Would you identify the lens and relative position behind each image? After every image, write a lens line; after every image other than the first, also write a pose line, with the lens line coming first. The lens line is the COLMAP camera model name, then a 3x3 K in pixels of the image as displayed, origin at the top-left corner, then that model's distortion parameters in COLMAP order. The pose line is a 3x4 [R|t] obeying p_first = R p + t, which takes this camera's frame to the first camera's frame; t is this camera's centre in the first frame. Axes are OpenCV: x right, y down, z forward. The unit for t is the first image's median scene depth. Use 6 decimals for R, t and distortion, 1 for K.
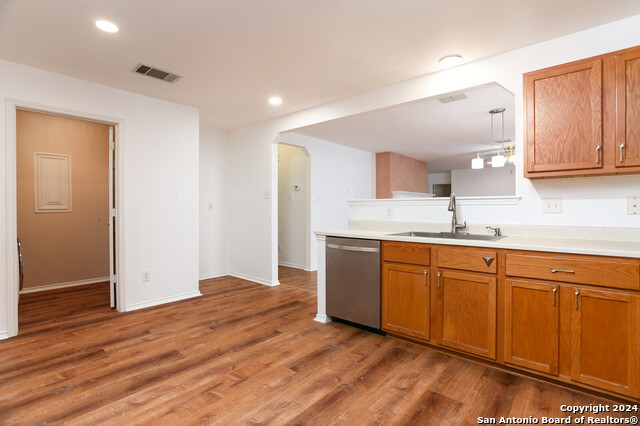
lens RADIAL K [[319.2, 0, 319.6], [0, 319.2, 209.1], [0, 0, 1]] dist [-0.034362, 0.006044]
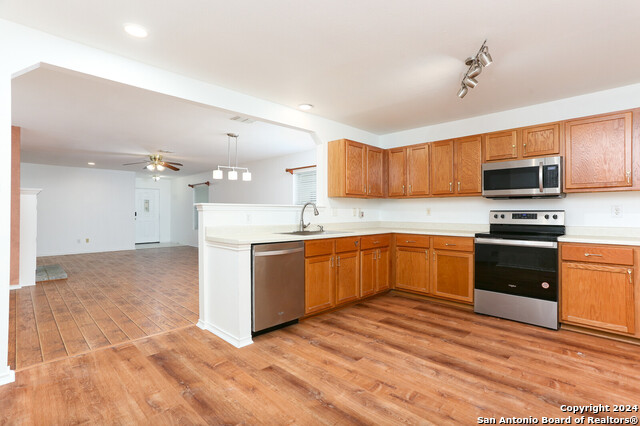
lens RADIAL K [[316.8, 0, 314.9], [0, 316.8, 214.1], [0, 0, 1]] dist [-0.013002, 0.001767]
pose [[0.051310, -0.000983, 0.998682, -1.015702], [-0.000761, 0.999999, 0.001023, -0.000730], [-0.998683, -0.000813, 0.051309, 0.933007]]
